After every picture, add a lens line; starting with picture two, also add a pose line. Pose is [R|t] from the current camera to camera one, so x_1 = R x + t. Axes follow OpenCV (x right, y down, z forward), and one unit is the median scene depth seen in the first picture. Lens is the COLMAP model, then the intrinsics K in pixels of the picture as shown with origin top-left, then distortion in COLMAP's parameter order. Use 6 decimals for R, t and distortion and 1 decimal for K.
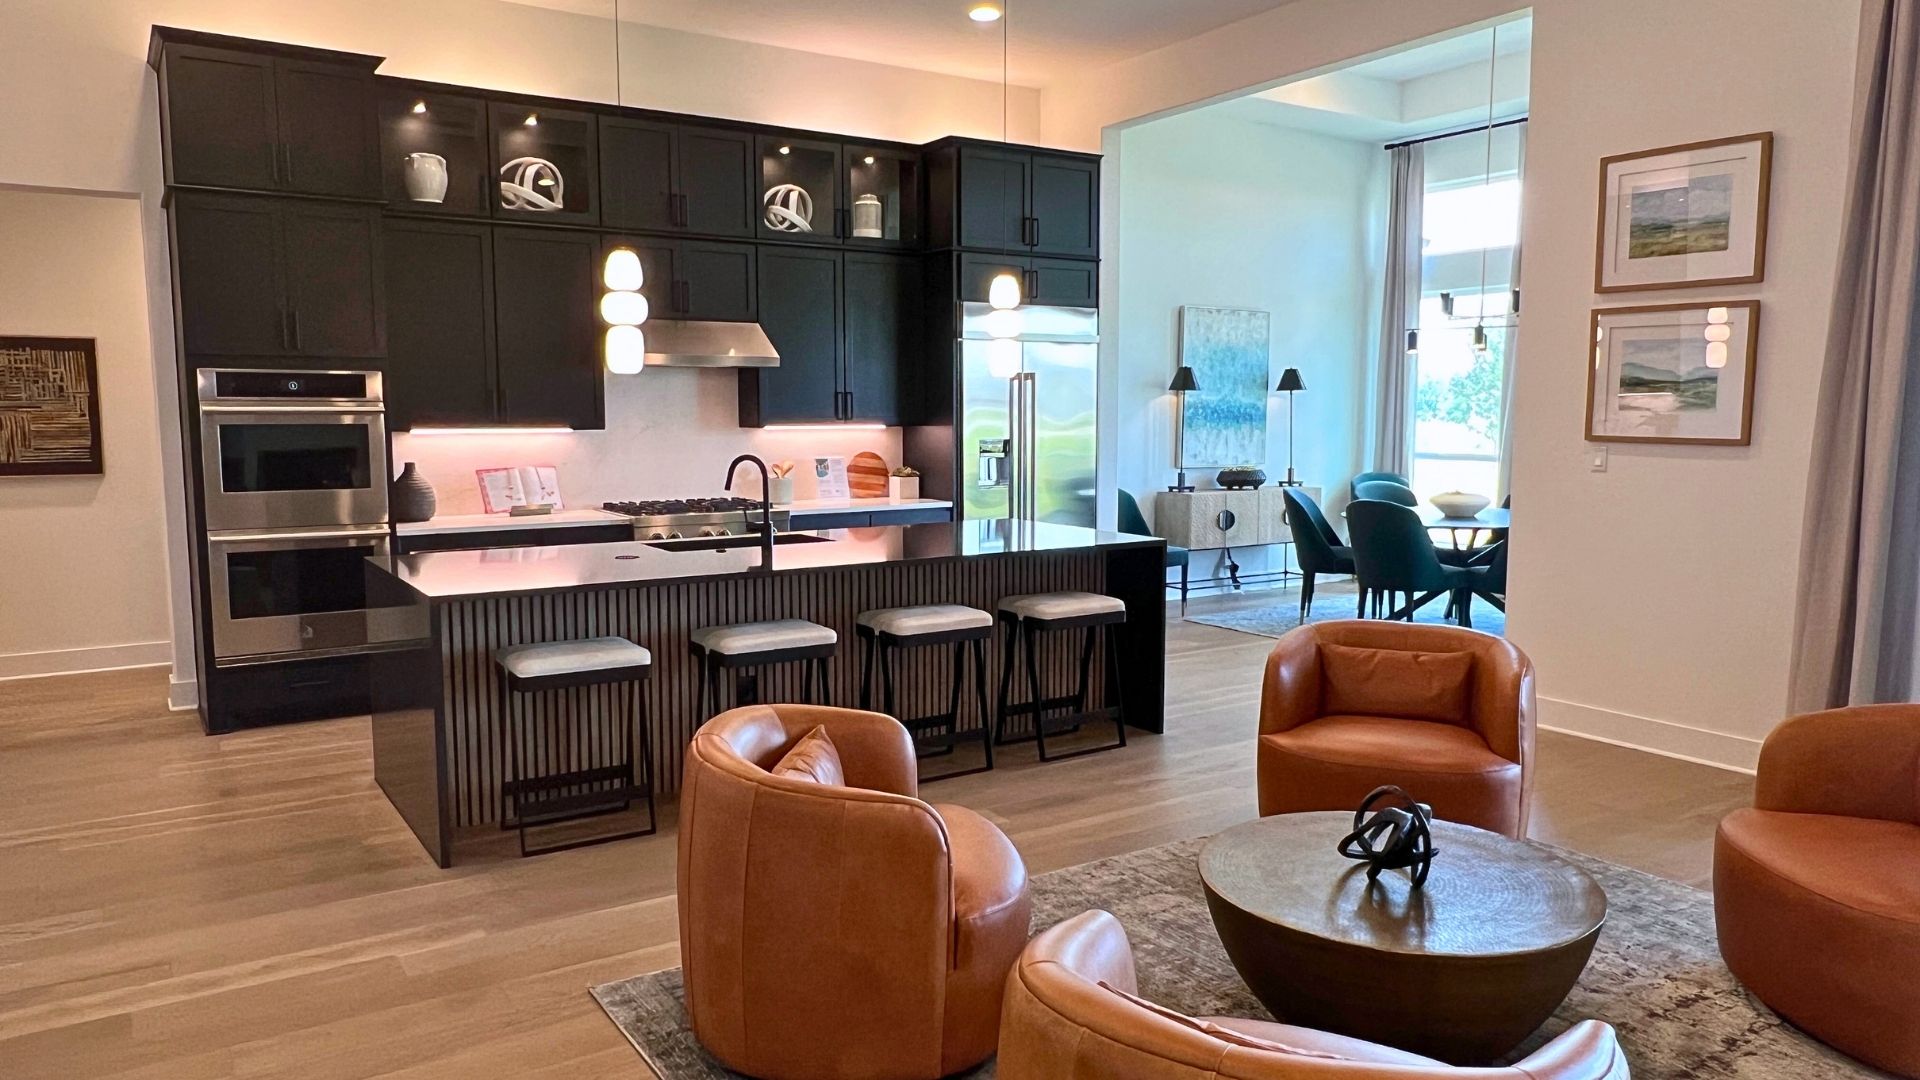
lens RADIAL K [[1296.1, 0, 958.5], [0, 1296.1, 551.3], [0, 0, 1]] dist [0.000433, 0.000442]
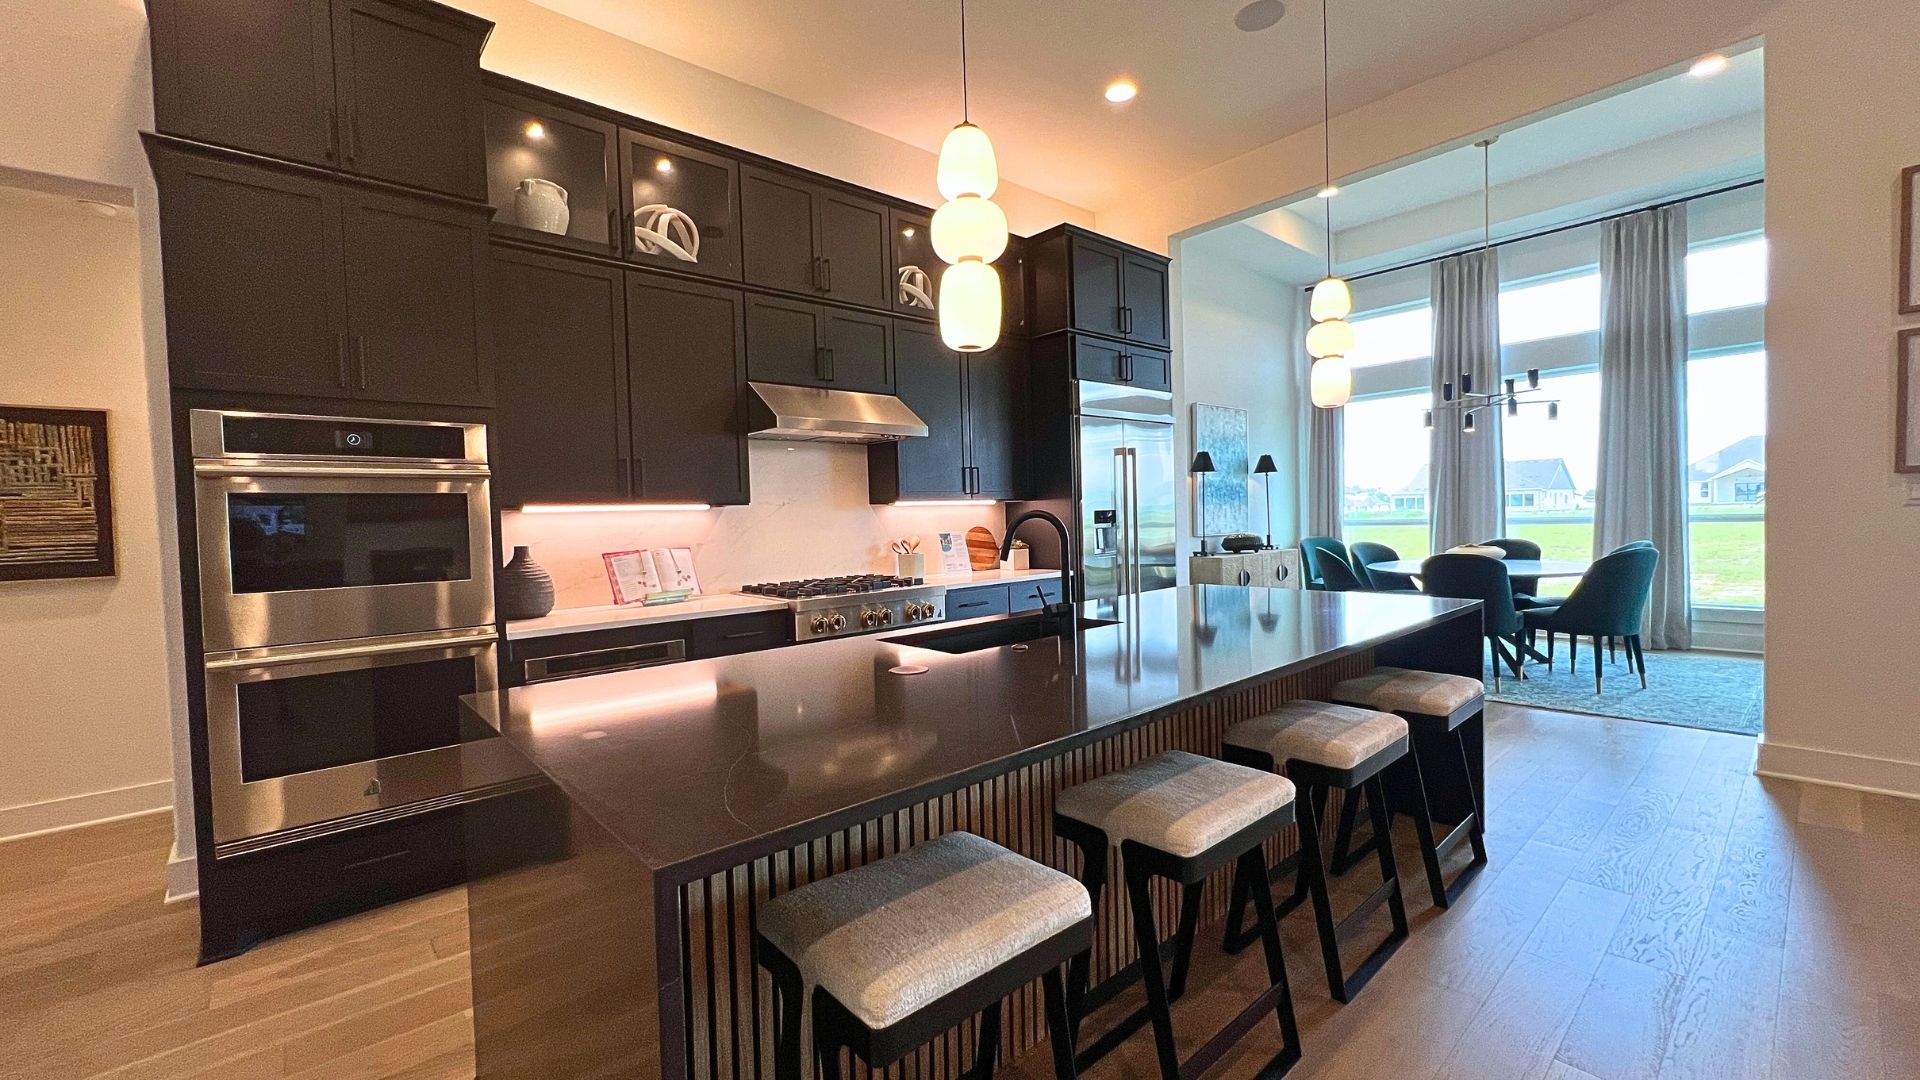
lens RADIAL K [[772.3, 0, 960.0], [0, 772.3, 540.0], [0, 0, 1]] dist [-0.001934, 0.000000]
pose [[0.989055, -0.033428, 0.143708, -0.188657], [0.045158, 0.995839, -0.079150, -0.018396], [-0.140465, 0.084774, 0.986450, 0.413202]]
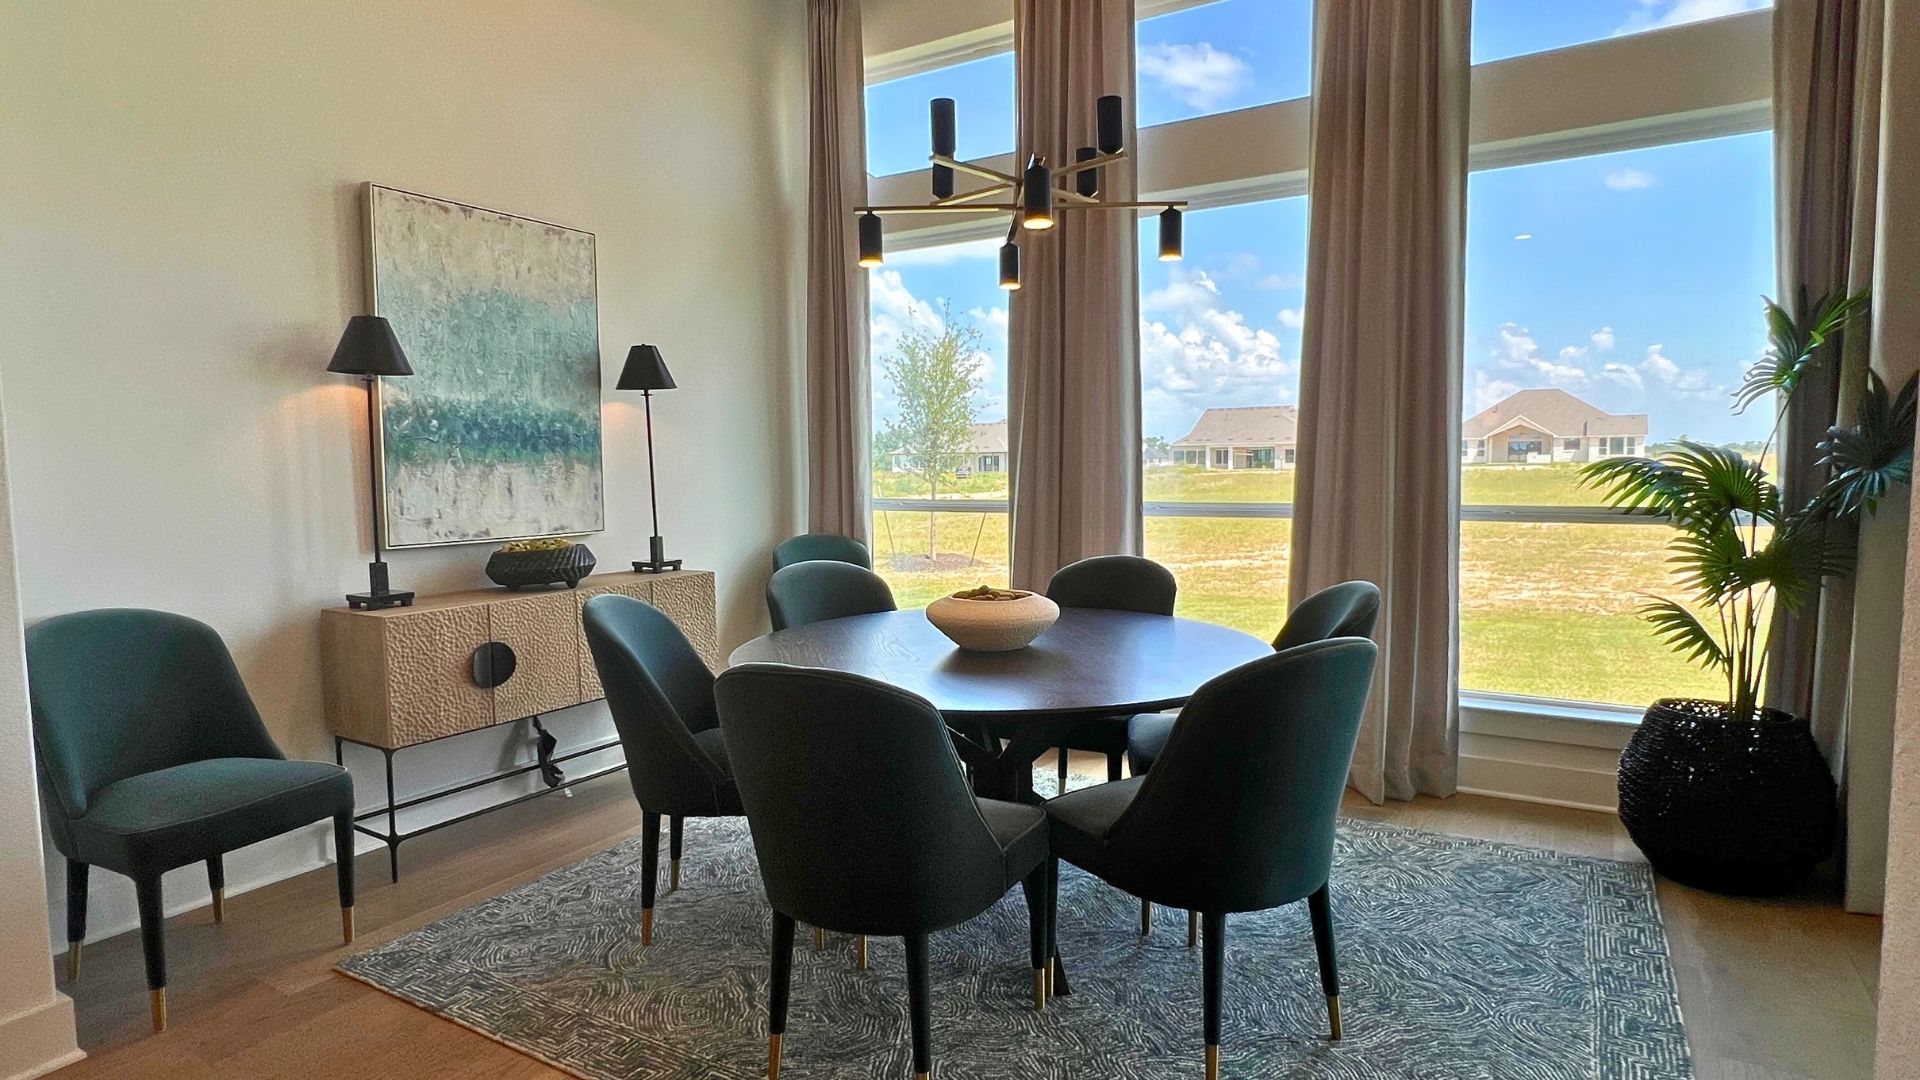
lens RADIAL K [[1027.2, 0, 960.3], [0, 1027.2, 542.8], [0, 0, 1]] dist [-0.000276, 0.000082]
pose [[0.901858, -0.047074, 0.429461, 0.249770], [0.061130, 0.997949, -0.018986, -0.061148], [-0.427686, 0.043376, 0.902886, 0.755154]]
